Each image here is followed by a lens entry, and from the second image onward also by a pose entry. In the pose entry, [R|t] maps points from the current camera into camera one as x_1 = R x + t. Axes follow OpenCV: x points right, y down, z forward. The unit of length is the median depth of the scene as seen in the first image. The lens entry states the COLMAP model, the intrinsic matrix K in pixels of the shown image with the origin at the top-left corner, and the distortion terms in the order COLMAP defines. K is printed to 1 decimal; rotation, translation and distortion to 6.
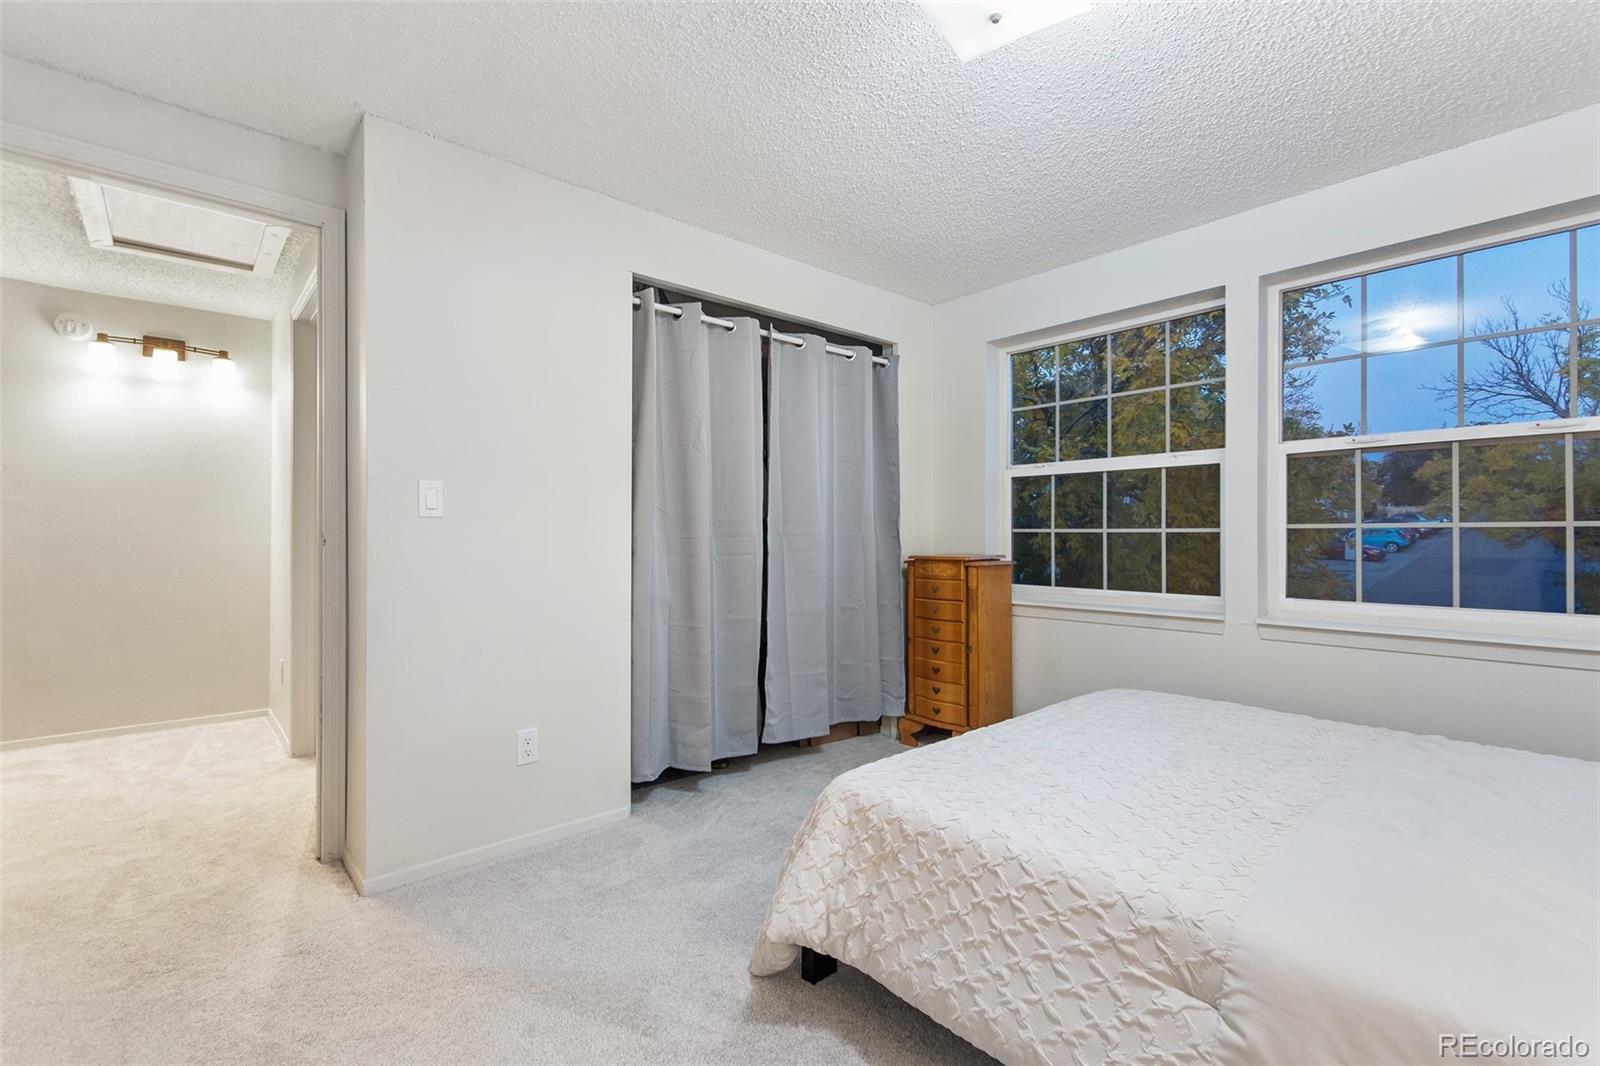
lens RADIAL K [[717.4, 0, 791.5], [0, 717.4, 520.6], [0, 0, 1]] dist [0.001790, -0.000050]
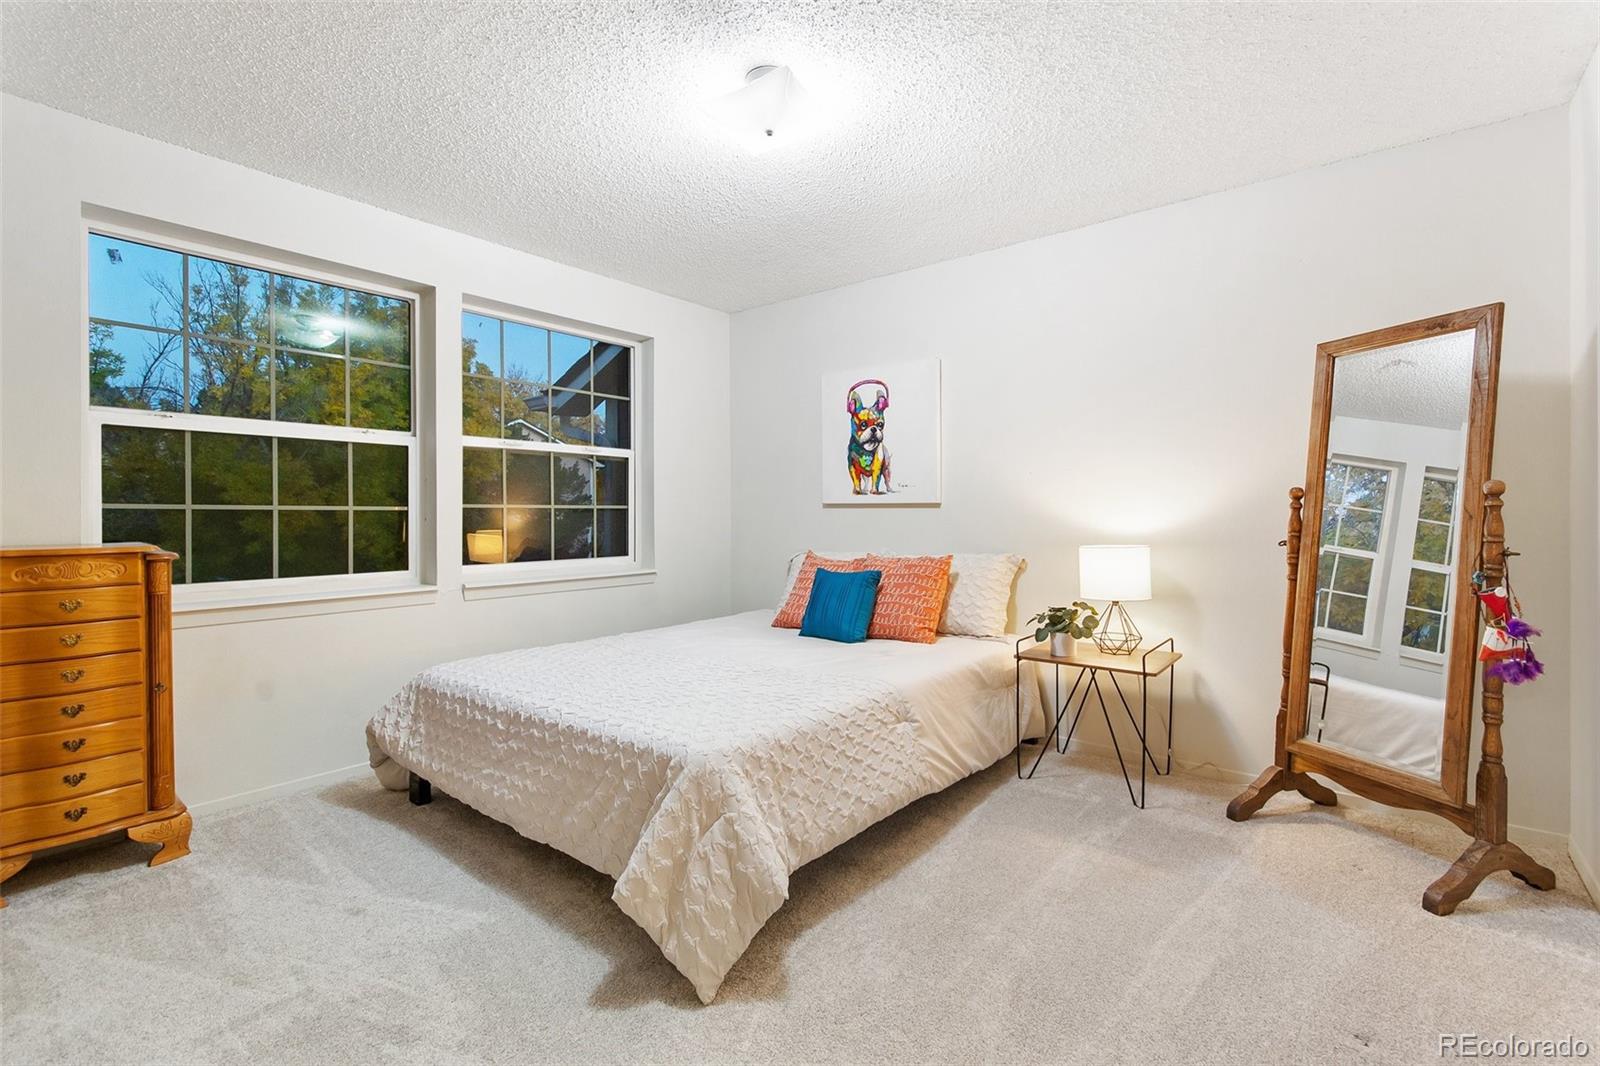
lens RADIAL K [[717.4, 0, 791.5], [0, 717.4, 520.6], [0, 0, 1]] dist [0.001790, -0.000050]
pose [[-0.167944, -0.007213, 0.985770, -0.518697], [-0.014871, 0.999878, 0.004783, 0.016429], [-0.985684, -0.013856, -0.168031, 0.580987]]
